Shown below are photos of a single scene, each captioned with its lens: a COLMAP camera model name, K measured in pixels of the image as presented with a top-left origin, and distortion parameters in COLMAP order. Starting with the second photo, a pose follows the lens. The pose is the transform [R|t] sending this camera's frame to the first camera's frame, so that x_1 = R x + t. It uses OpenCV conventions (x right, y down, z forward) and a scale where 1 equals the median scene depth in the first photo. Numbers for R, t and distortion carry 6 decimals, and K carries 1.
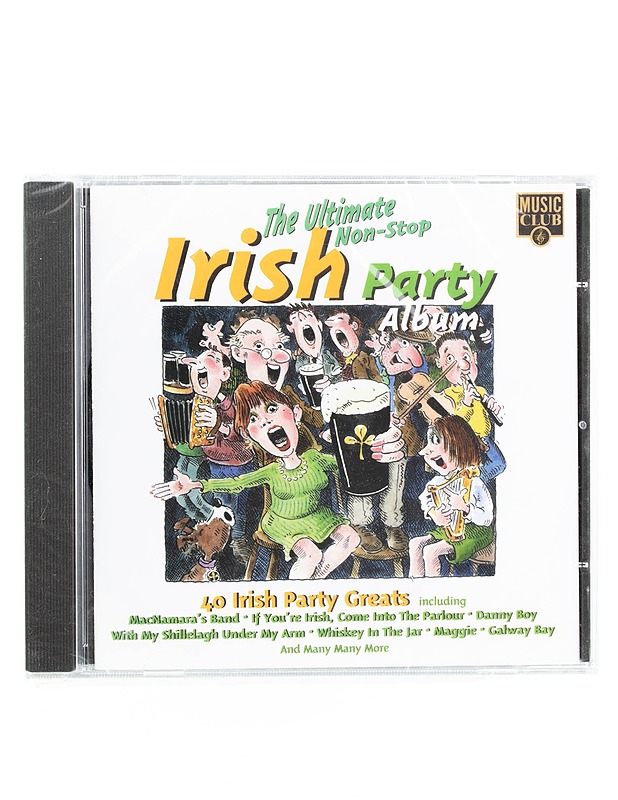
lens RADIAL K [[2191.6, 0, 309.0], [0, 2191.6, 400.0], [0, 0, 1]] dist [-0.013225, -0.024713]
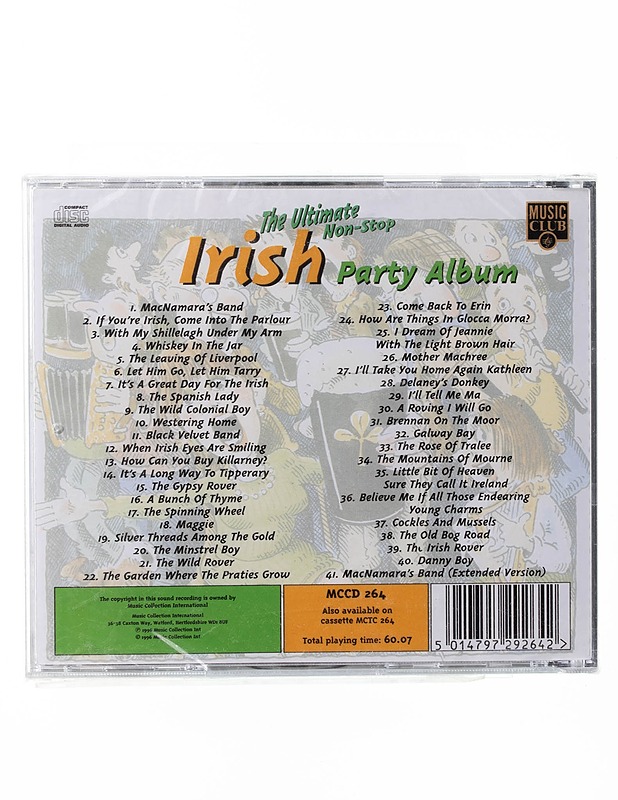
lens RADIAL K [[1631.7, 0, 309.0], [0, 1631.7, 400.0], [0, 0, 1]] dist [-0.022353, -0.043978]
pose [[0.999951, 0.003938, 0.009134, 0.004750], [-0.004170, 0.999666, 0.025511, -0.003409], [-0.009030, -0.025548, 0.999633, 0.534981]]
